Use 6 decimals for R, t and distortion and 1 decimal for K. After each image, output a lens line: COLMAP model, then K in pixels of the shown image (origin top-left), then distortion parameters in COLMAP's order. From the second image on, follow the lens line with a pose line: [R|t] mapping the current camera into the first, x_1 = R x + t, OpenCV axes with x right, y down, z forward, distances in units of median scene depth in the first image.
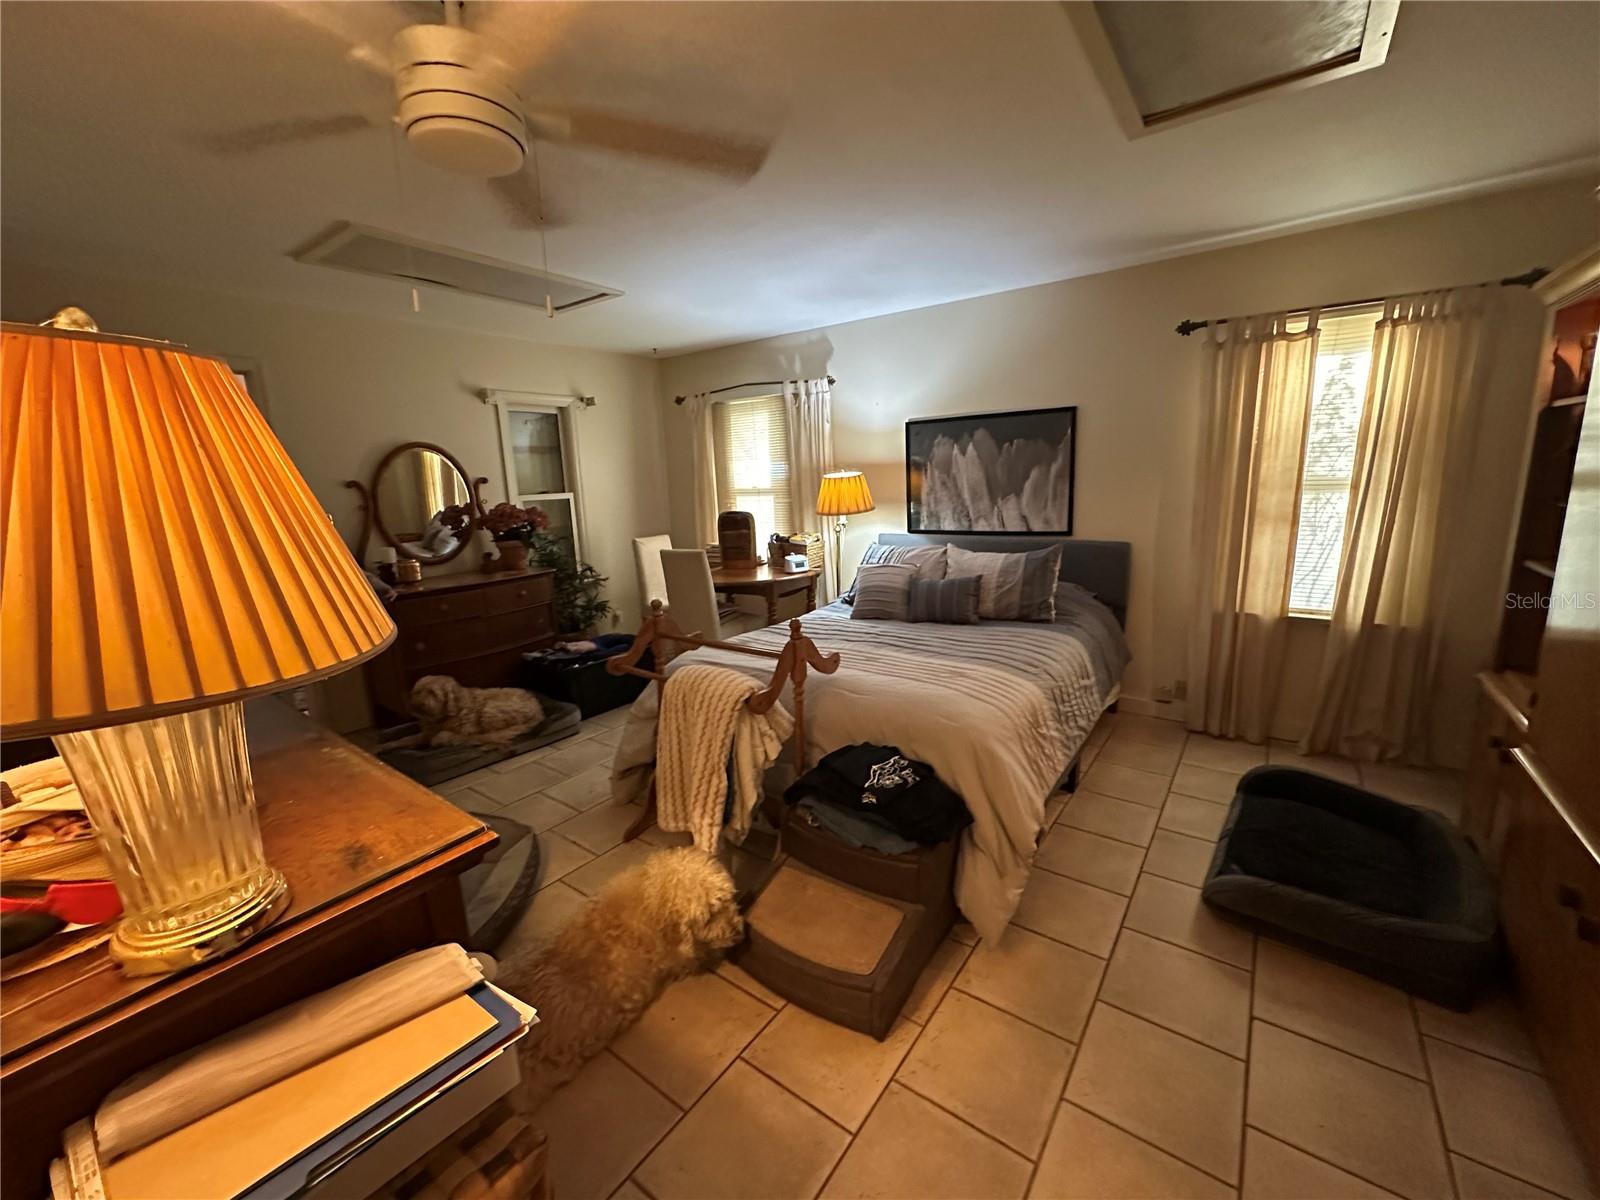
lens RADIAL K [[638.9, 0, 801.0], [0, 638.9, 598.8], [0, 0, 1]] dist [-0.003637, 0.000695]
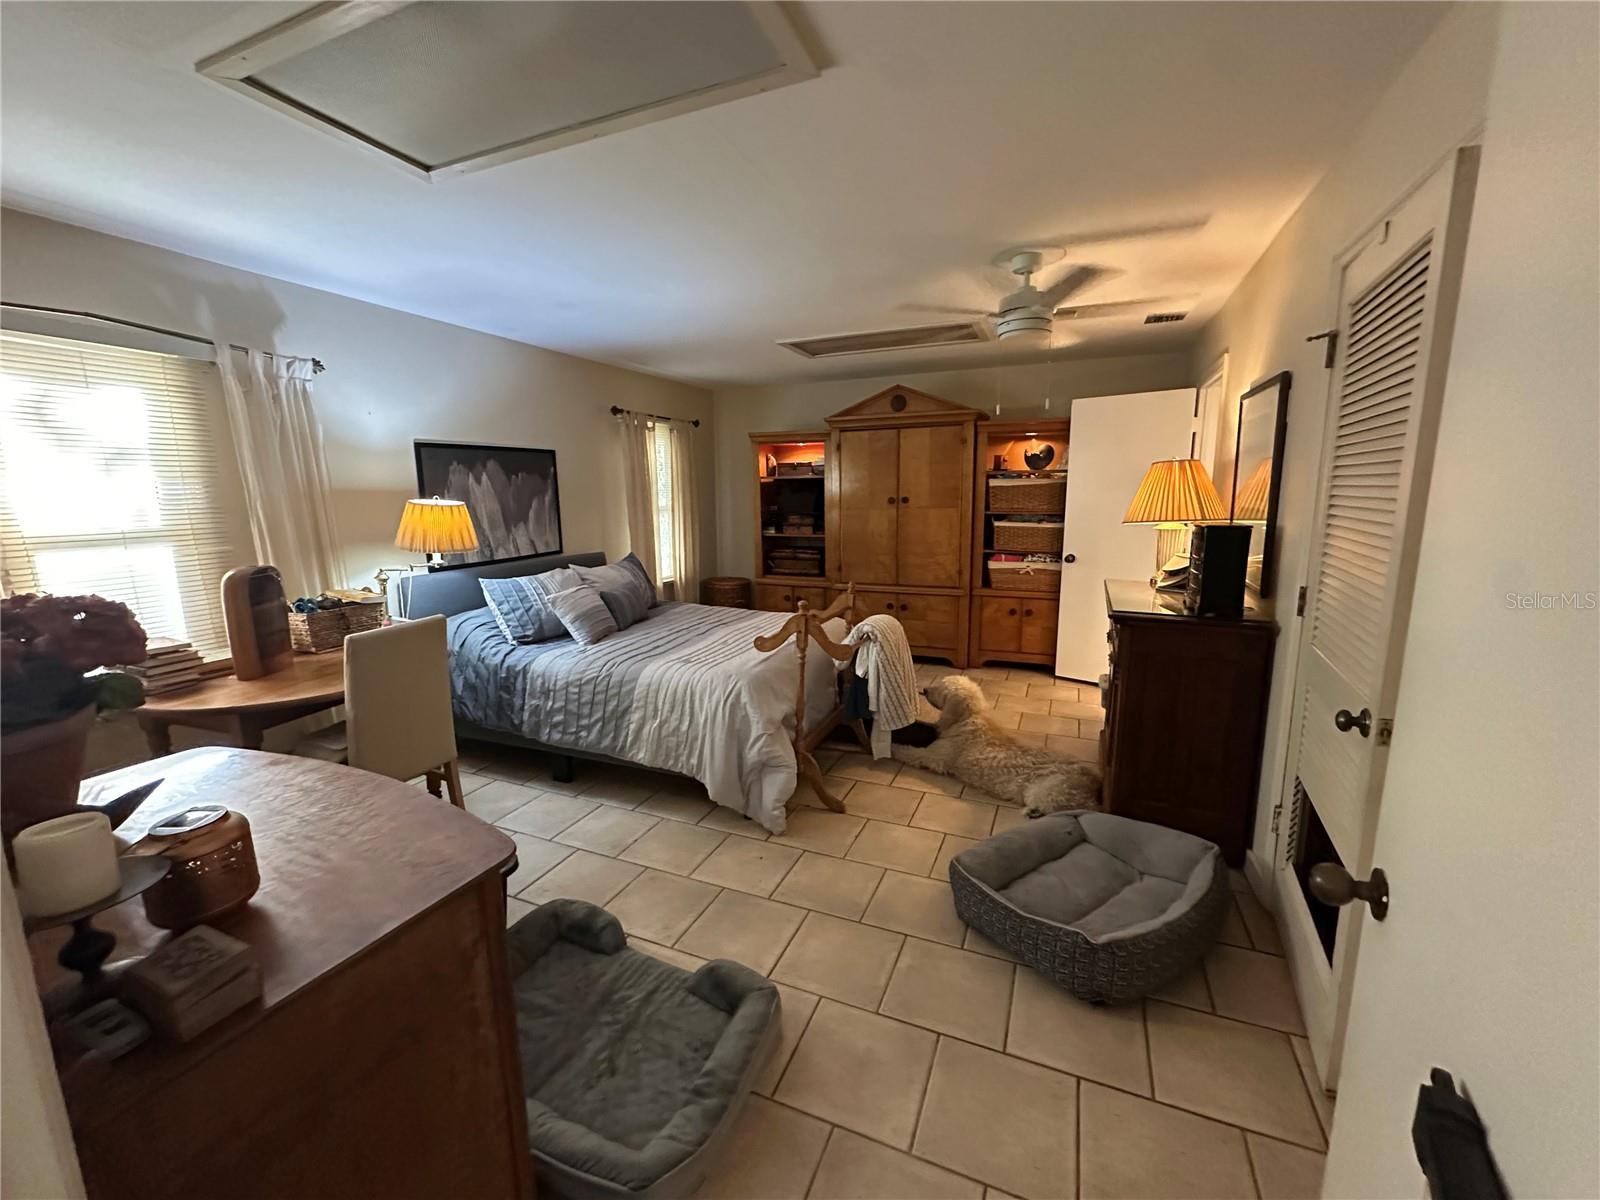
lens RADIAL K [[638.9, 0, 801.0], [0, 638.9, 598.8], [0, 0, 1]] dist [-0.003637, 0.000695]
pose [[-0.237591, -0.128511, 0.962827, -0.841482], [0.204618, 0.962347, 0.178939, -0.132142], [-0.949569, 0.239526, -0.202350, 0.781081]]
